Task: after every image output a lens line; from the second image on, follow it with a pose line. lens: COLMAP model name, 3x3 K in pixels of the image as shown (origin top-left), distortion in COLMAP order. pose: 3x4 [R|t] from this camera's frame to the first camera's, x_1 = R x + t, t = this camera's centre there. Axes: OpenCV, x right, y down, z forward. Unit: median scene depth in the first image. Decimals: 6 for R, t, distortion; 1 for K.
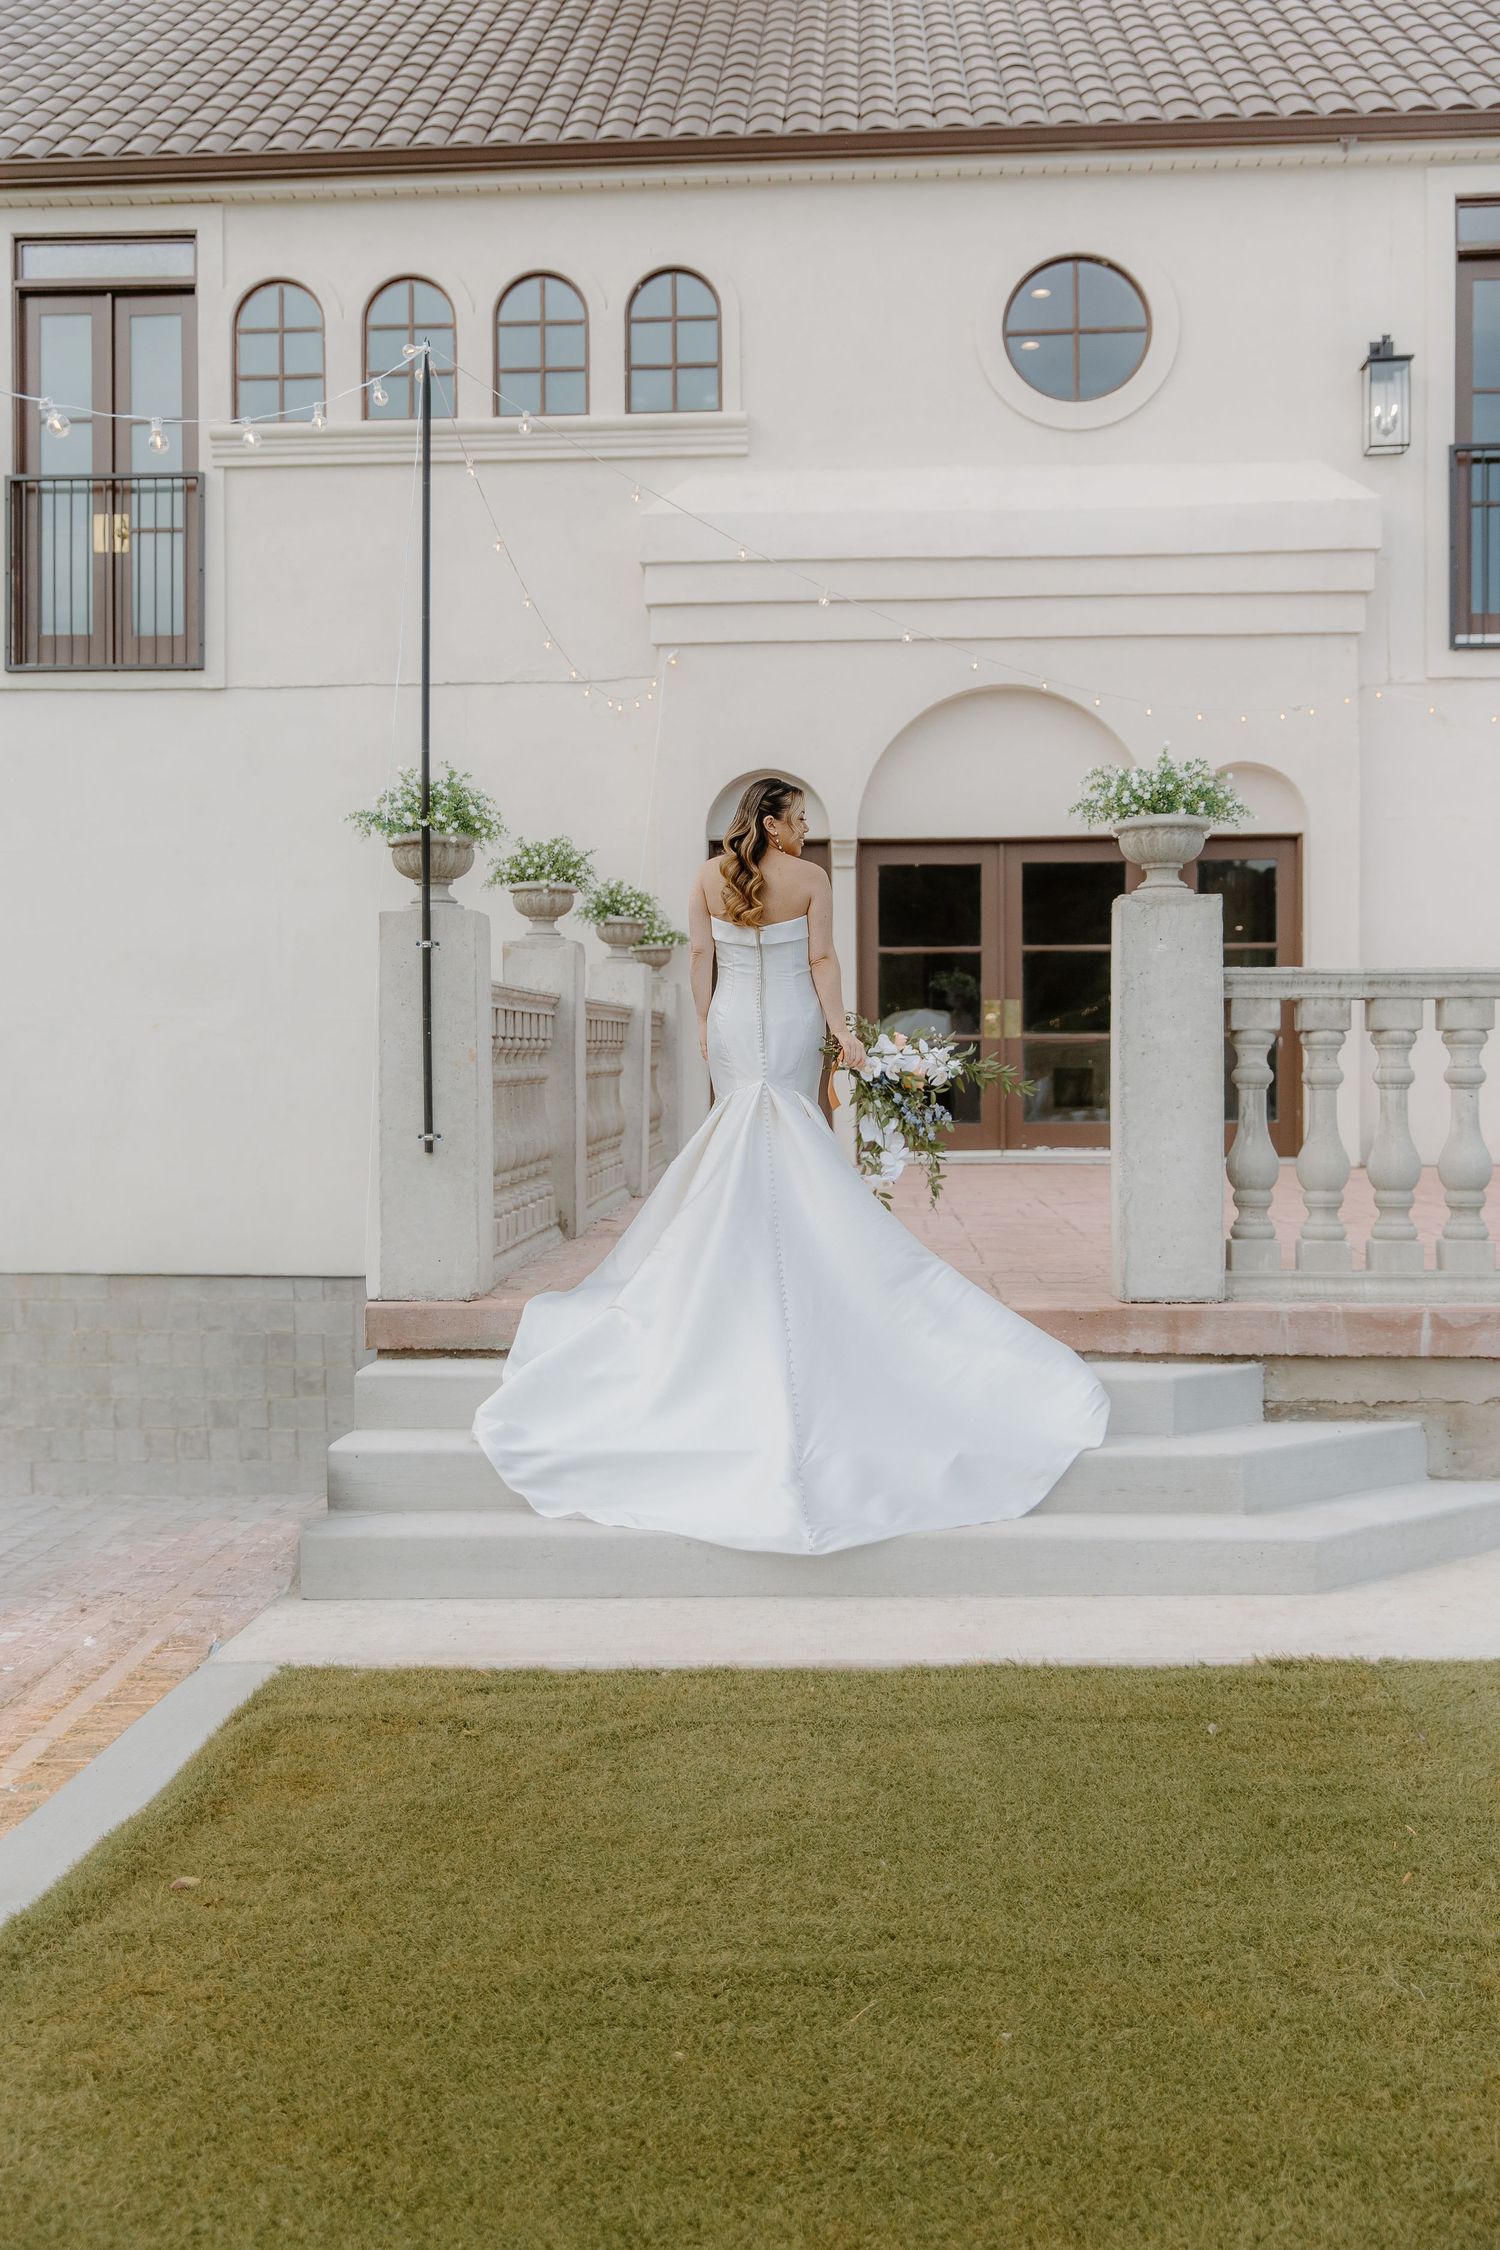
lens RADIAL K [[2405.6, 0, 751.8], [0, 2405.6, 1128.7], [0, 0, 1]] dist [-0.001131, 0.000000]
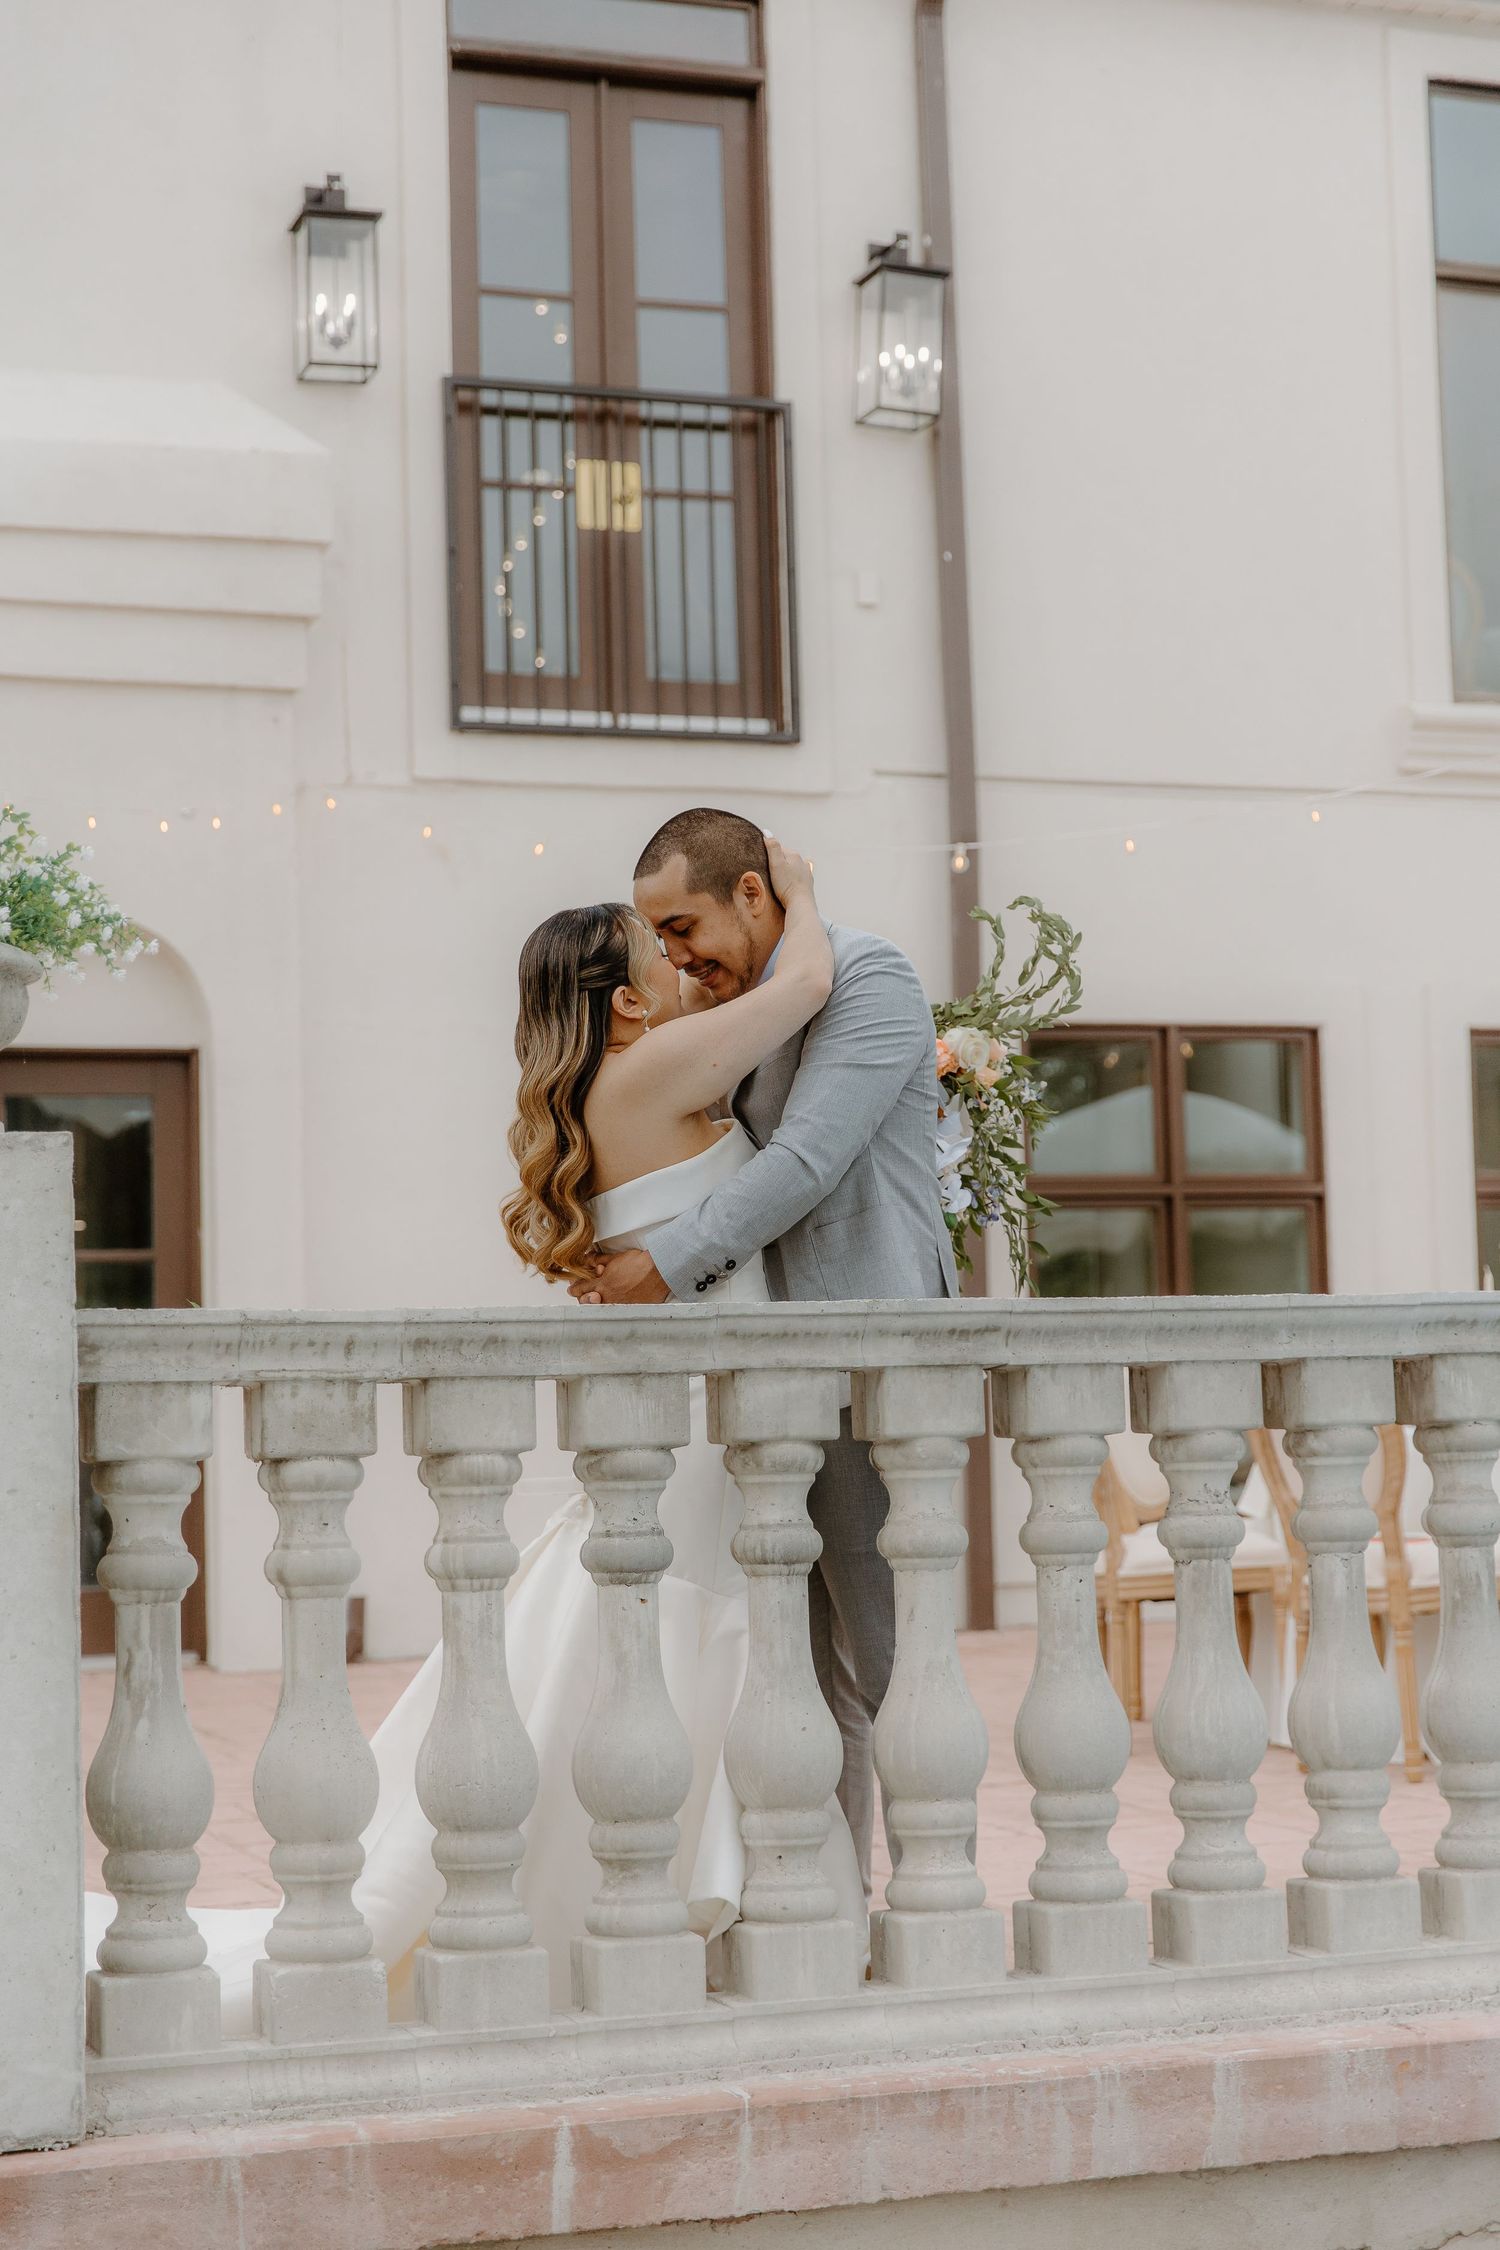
lens RADIAL K [[3776.5, 0, 749.6], [0, 3776.5, 1123.7], [0, 0, 1]] dist [0.021996, 0.000000]
pose [[0.929223, 0.014144, 0.369248, 0.062755], [0.026715, 0.994081, -0.105307, -0.027046], [-0.368552, 0.107719, 0.923345, 0.351805]]
